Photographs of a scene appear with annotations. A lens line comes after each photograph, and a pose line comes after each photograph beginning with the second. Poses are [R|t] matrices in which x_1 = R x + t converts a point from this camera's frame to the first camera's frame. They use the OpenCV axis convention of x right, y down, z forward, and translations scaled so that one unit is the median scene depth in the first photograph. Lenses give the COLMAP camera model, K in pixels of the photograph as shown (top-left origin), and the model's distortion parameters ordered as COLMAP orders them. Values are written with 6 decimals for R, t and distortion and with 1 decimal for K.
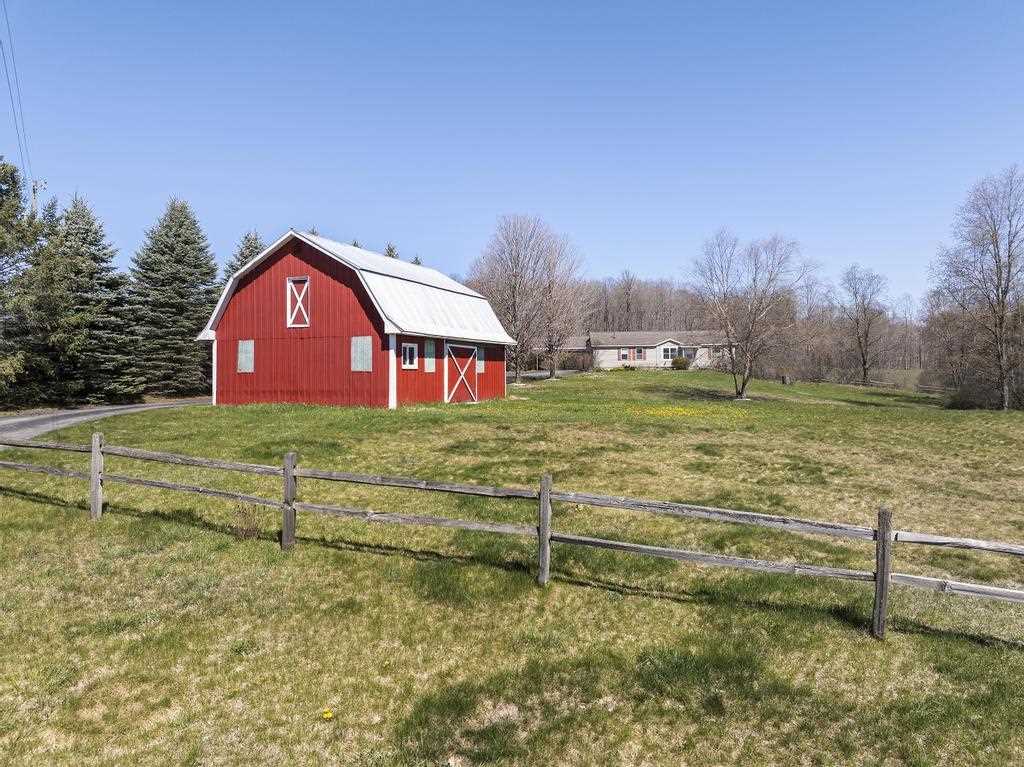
lens RADIAL K [[717.8, 0, 511.3], [0, 717.8, 381.1], [0, 0, 1]] dist [-0.036656, 0.006389]
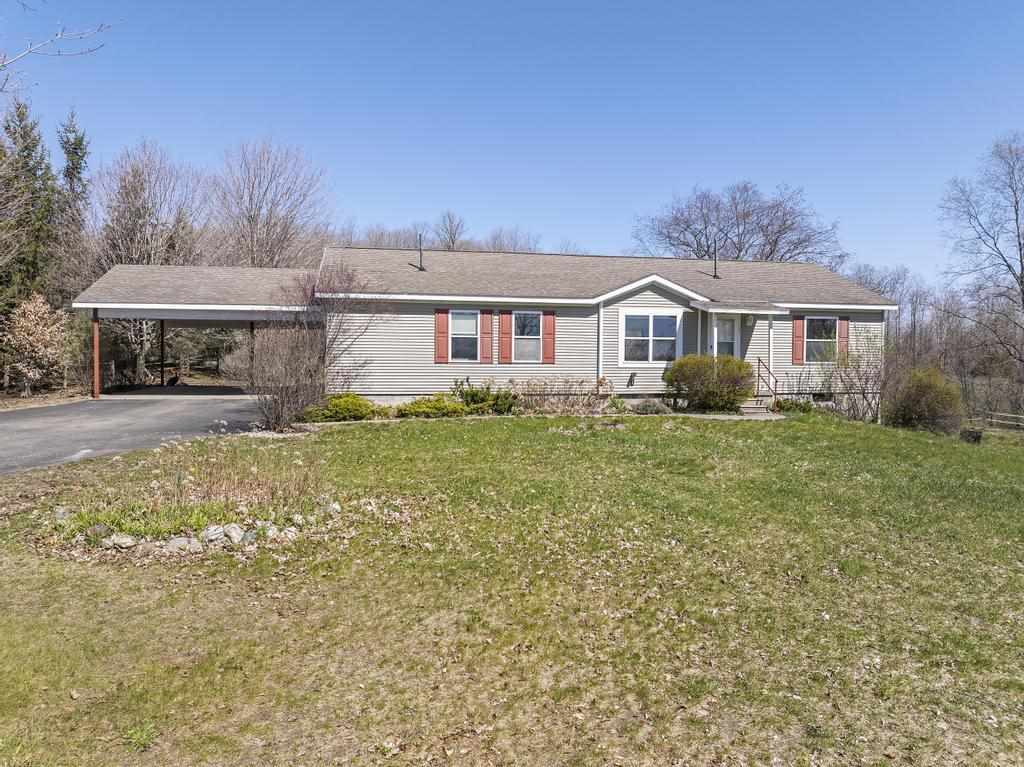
lens RADIAL K [[717.8, 0, 511.5], [0, 717.8, 382.5], [0, 0, 1]] dist [-0.036656, 0.006389]
pose [[0.968612, 0.007872, 0.248453, 0.380595], [-0.007116, 0.999967, -0.003940, -0.073004], [-0.248476, 0.002048, 0.968636, 2.547257]]
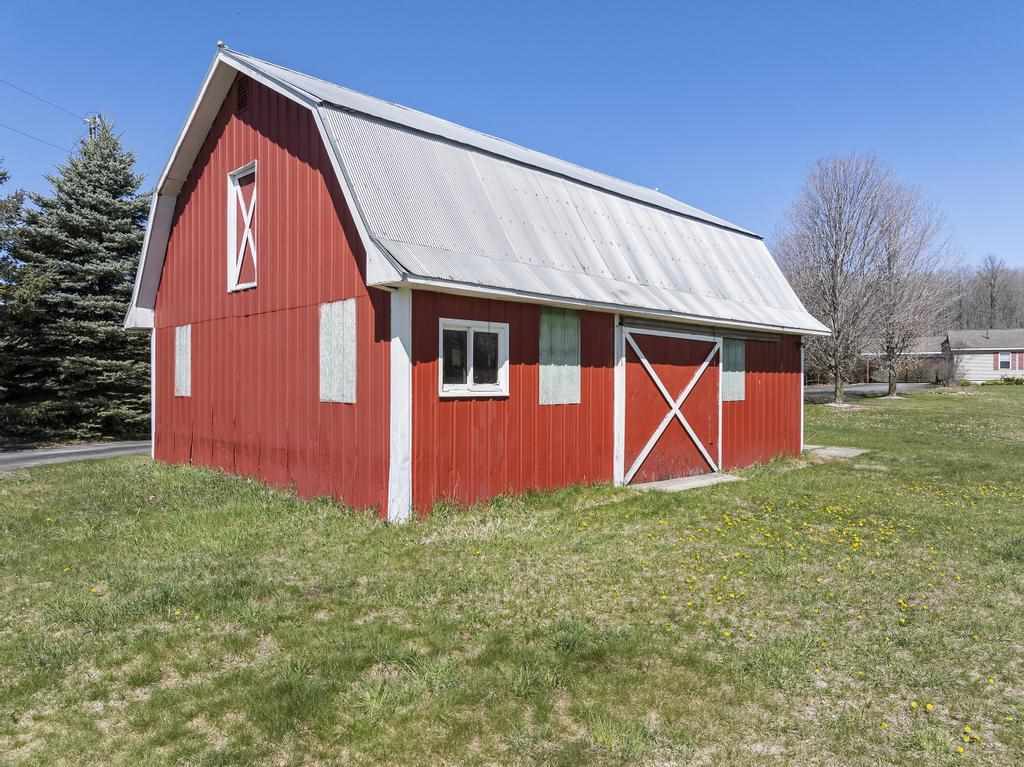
lens RADIAL K [[717.8, 0, 513.2], [0, 717.8, 387.0], [0, 0, 1]] dist [-0.036656, 0.006389]
pose [[0.912335, 0.011534, -0.409282, 0.009924], [-0.013059, 0.999914, -0.000930, -0.017988], [0.409236, 0.006193, 0.912407, 0.585423]]
